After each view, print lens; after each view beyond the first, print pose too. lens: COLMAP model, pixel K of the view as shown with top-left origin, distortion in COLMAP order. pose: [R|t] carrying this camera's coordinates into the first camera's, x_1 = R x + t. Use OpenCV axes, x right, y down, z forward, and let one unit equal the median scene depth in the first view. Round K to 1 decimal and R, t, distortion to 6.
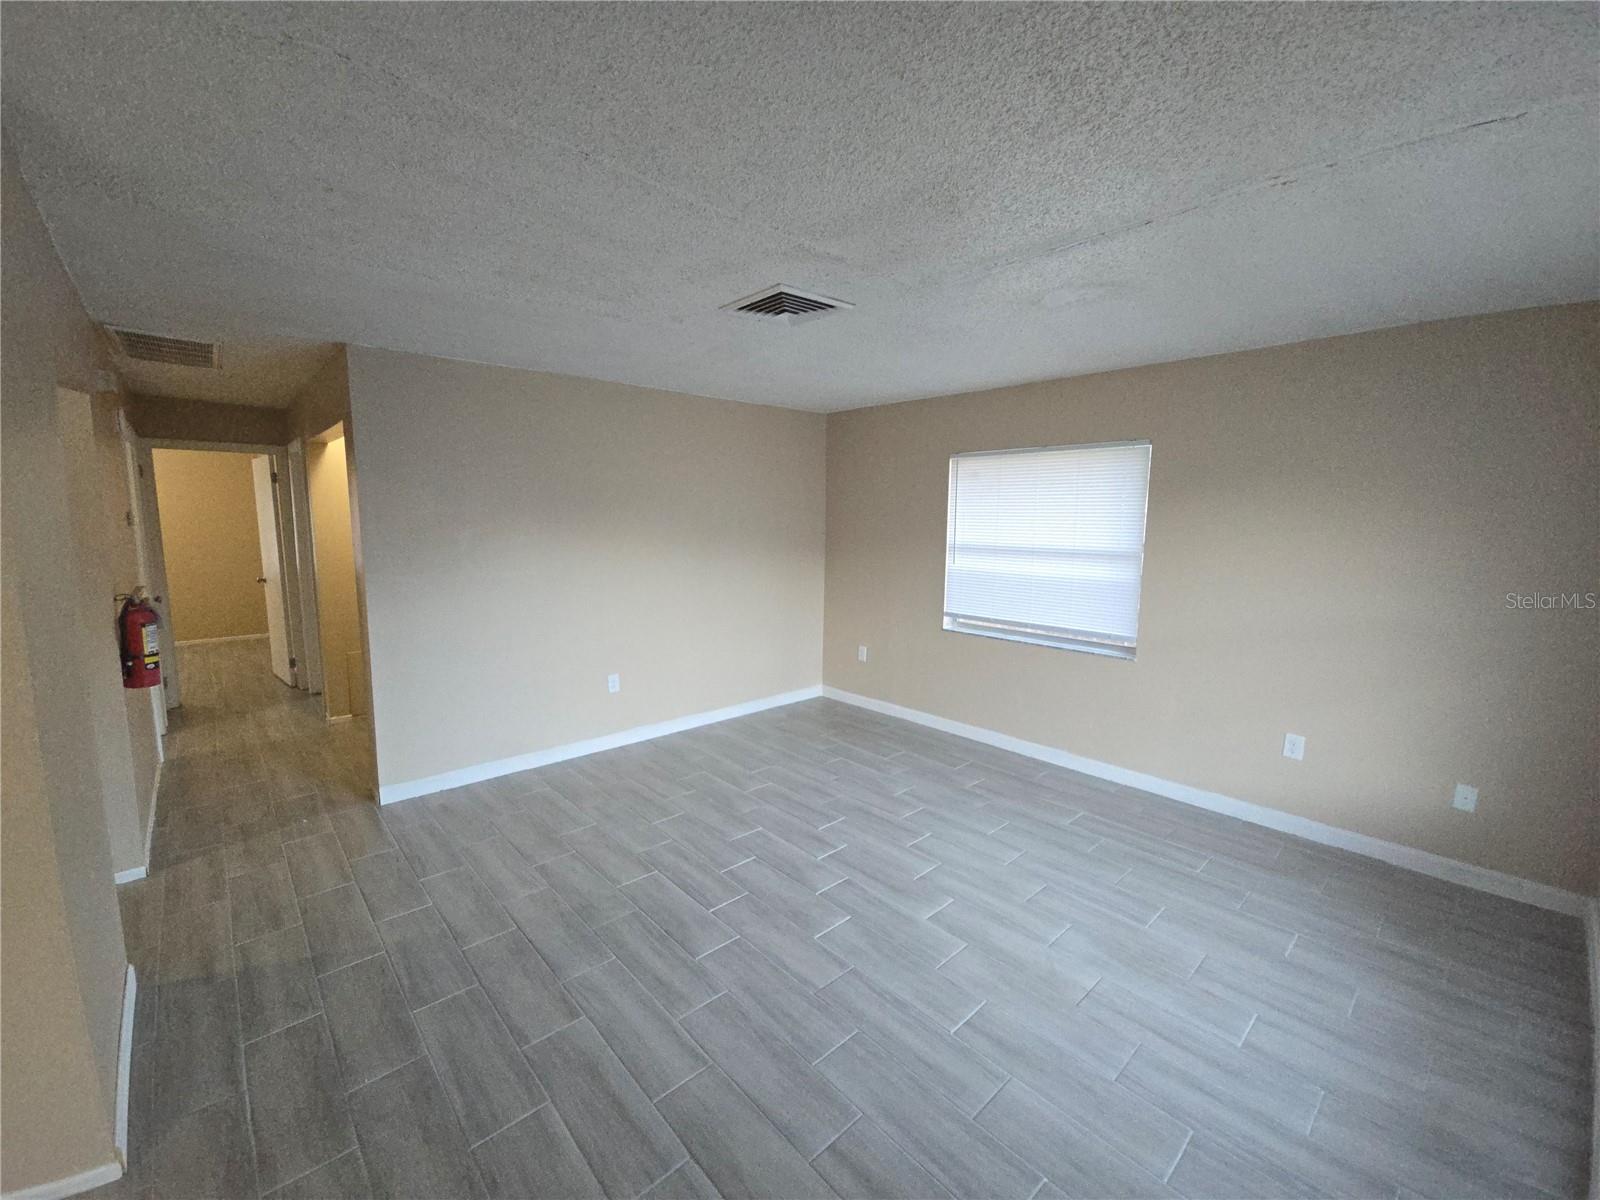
lens RADIAL K [[656.0, 0, 800.0], [0, 656.0, 600.0], [0, 0, 1]] dist [0.019739, -0.000174]
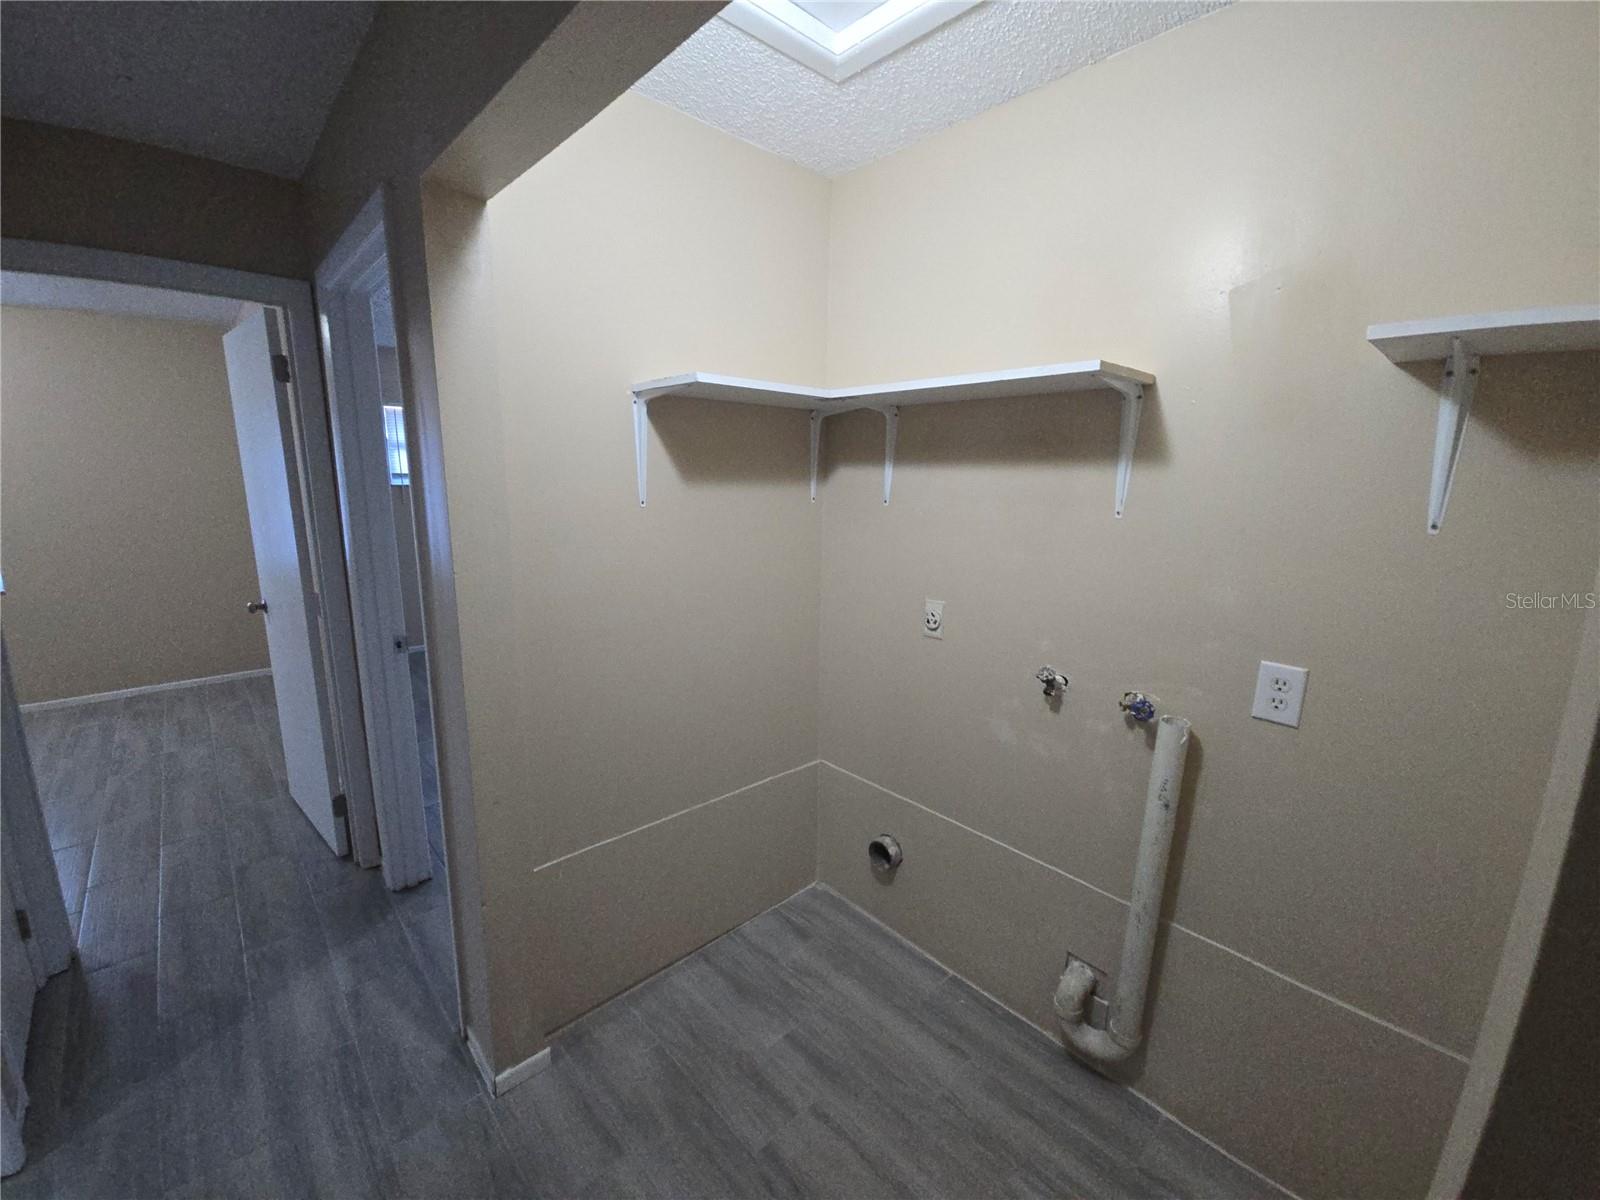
lens RADIAL K [[642.9, 0, 796.5], [0, 642.9, 592.1], [0, 0, 1]] dist [-0.000321, -0.000113]
pose [[0.999620, 0.002821, 0.027416, -0.474487], [-0.004588, 0.997899, 0.064627, -0.074118], [-0.027176, -0.064729, 0.997533, 0.576928]]
